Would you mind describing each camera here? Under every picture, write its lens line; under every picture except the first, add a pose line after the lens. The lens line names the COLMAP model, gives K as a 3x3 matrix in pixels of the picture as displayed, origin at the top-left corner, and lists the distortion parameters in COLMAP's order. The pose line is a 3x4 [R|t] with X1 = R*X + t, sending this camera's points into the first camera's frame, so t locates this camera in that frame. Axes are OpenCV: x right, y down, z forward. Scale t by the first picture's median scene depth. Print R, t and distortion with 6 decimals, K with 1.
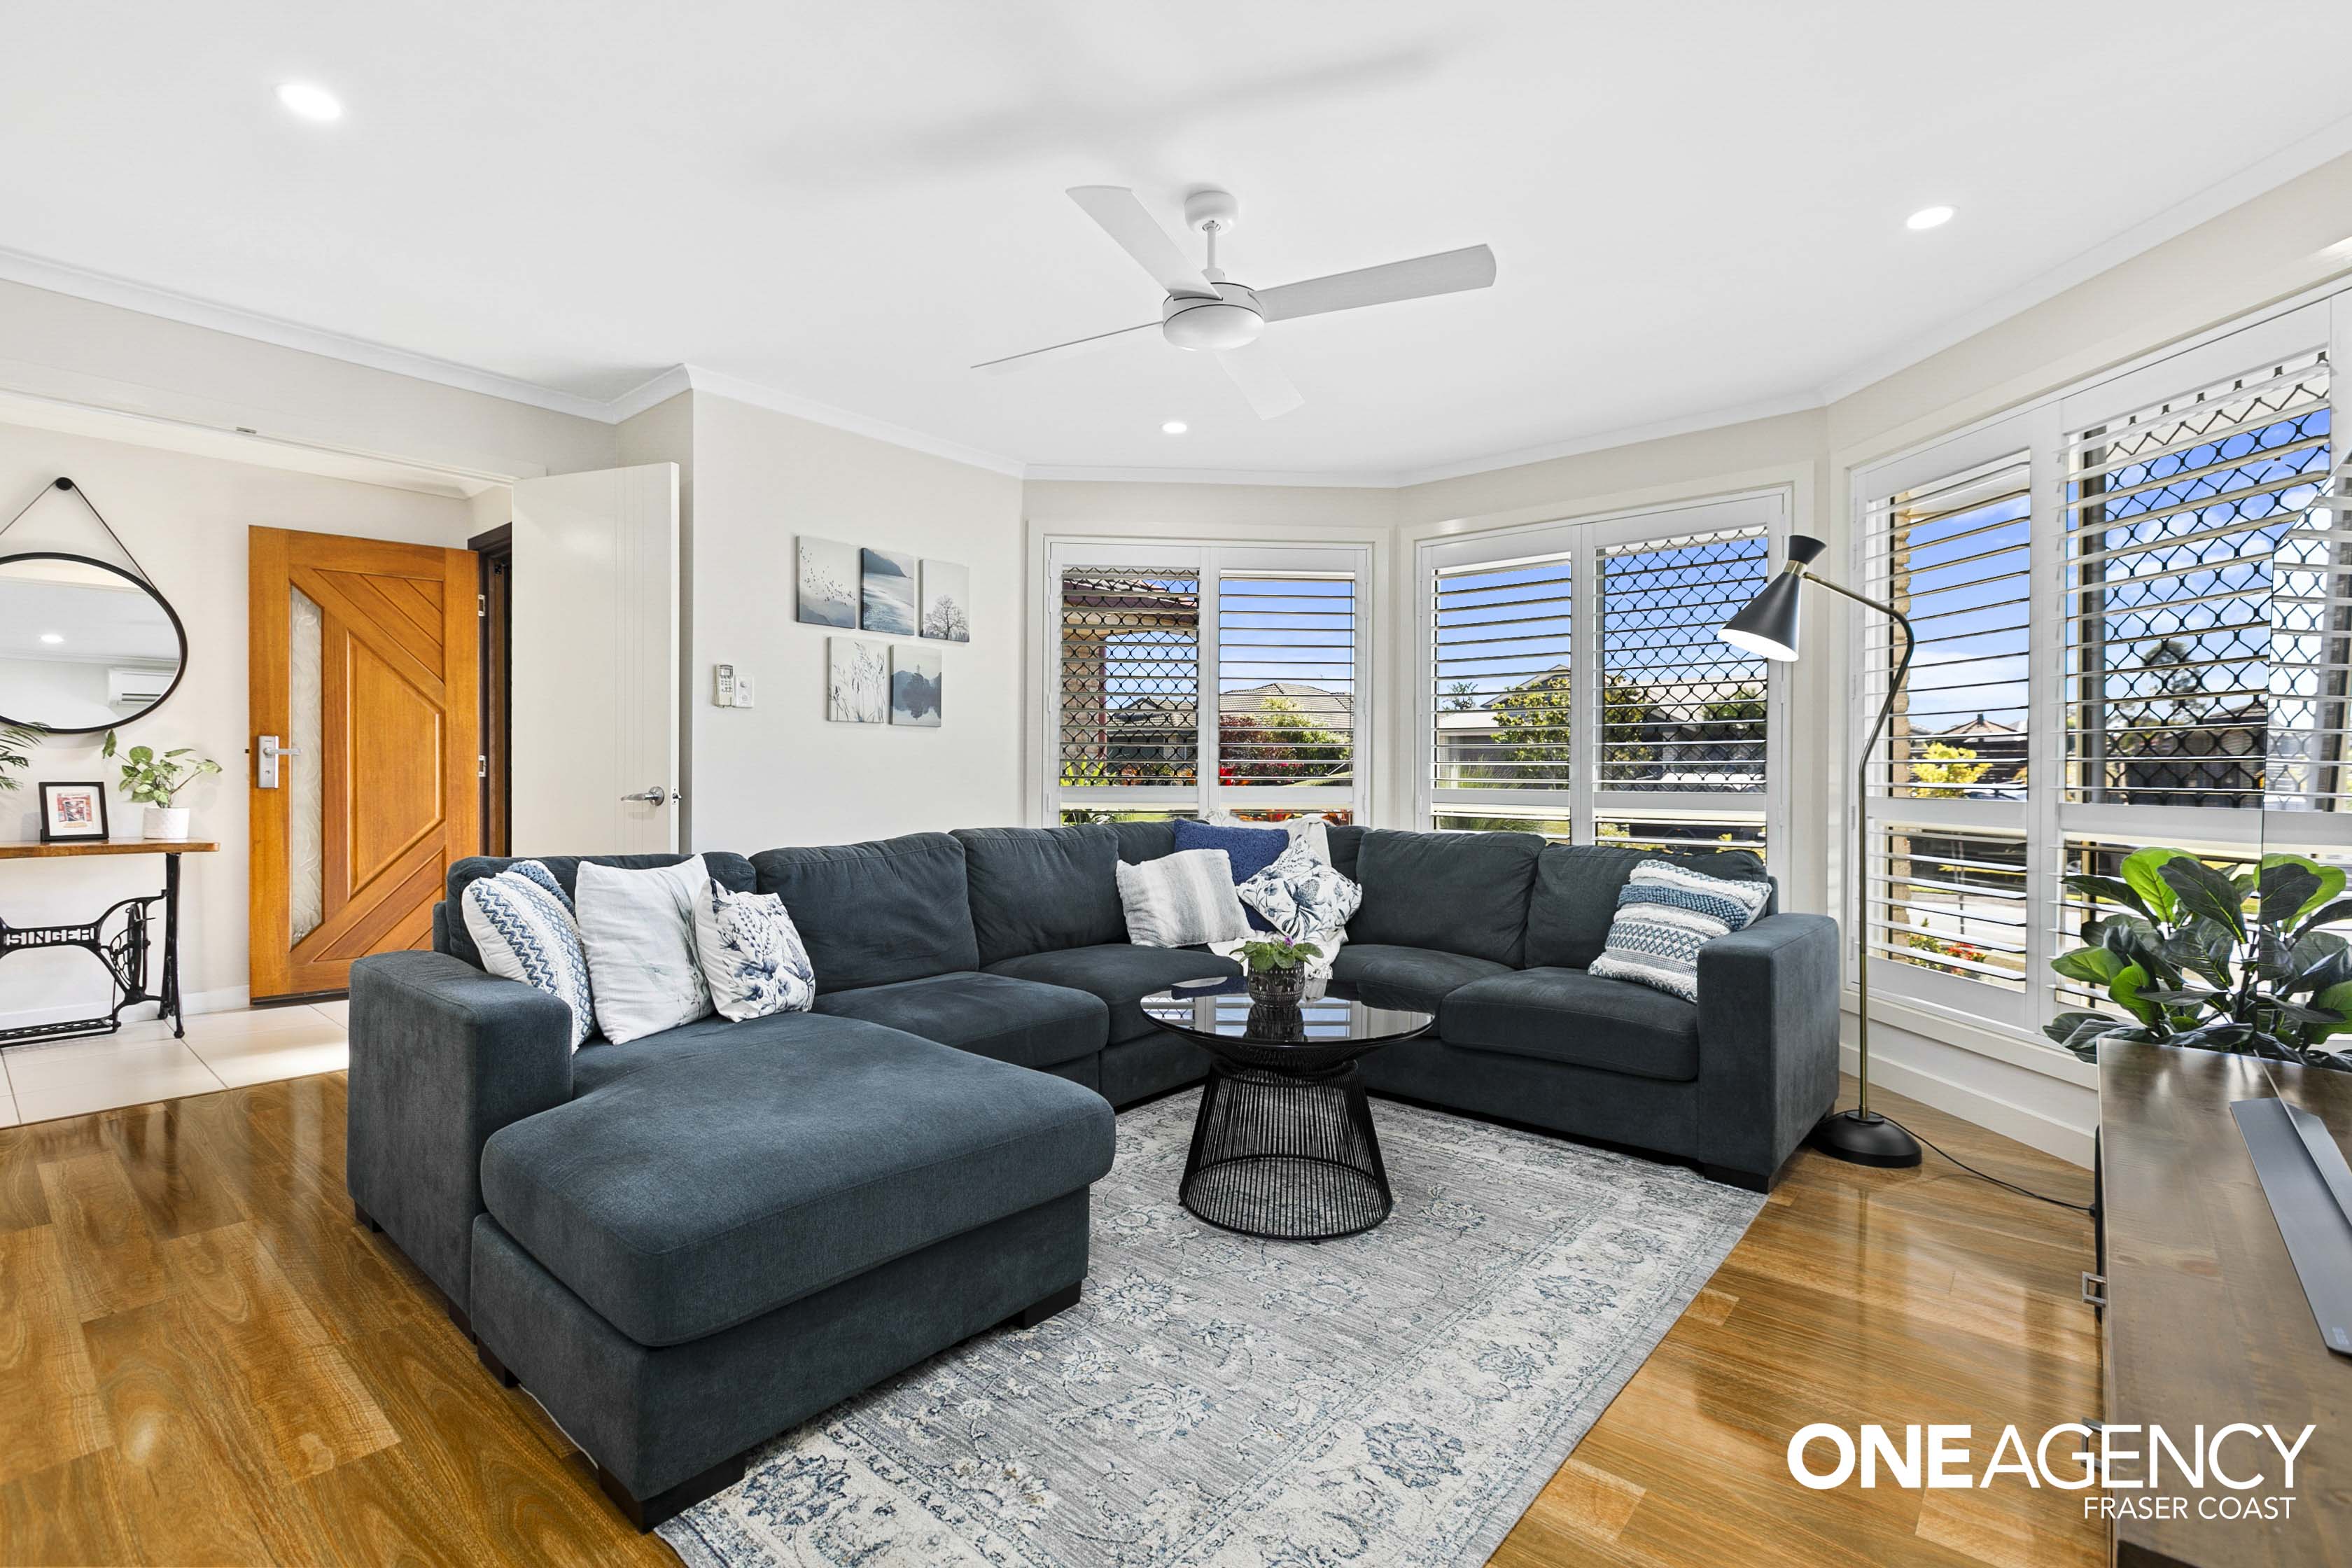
lens RADIAL K [[1069.9, 0, 1169.2], [0, 1069.9, 775.7], [0, 0, 1]] dist [0.002677, 0.000110]
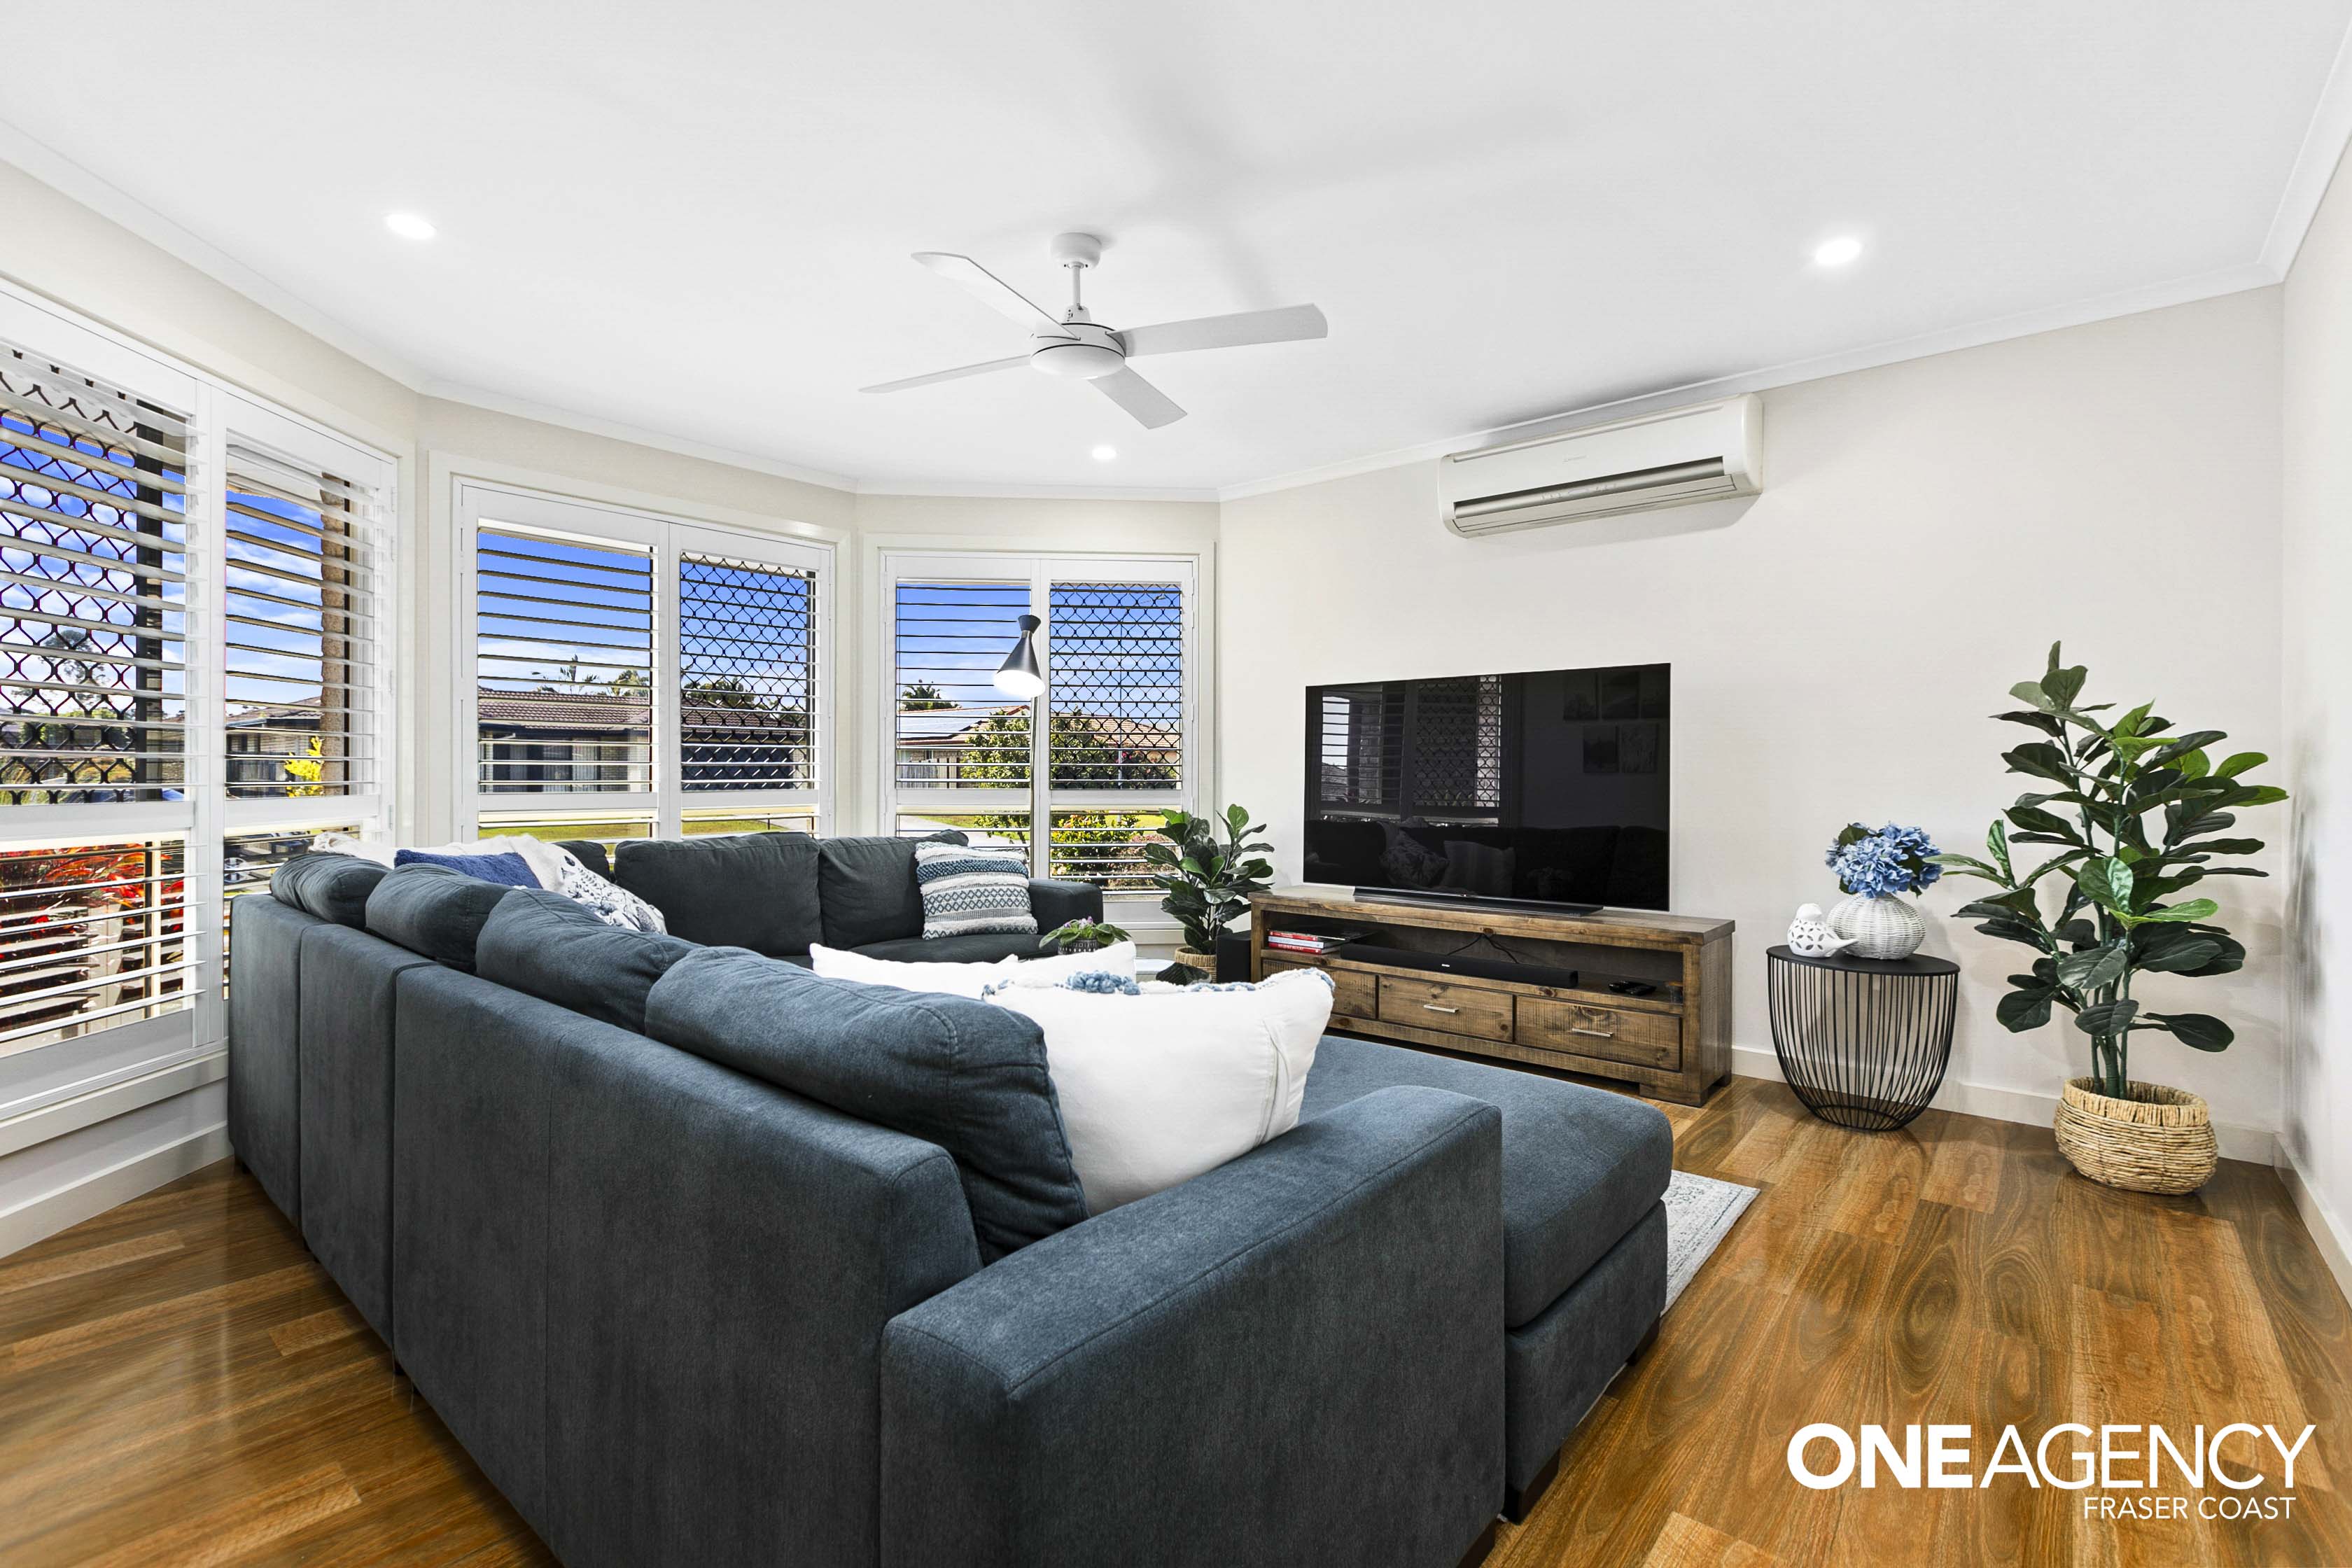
lens RADIAL K [[1069.9, 0, 1167.9], [0, 1069.9, 777.3], [0, 0, 1]] dist [0.002677, 0.000110]
pose [[-0.010832, -0.008118, 0.999908, -0.686241], [0.001192, 0.999966, 0.008132, -0.006737], [-0.999941, 0.001280, -0.010822, 0.610026]]
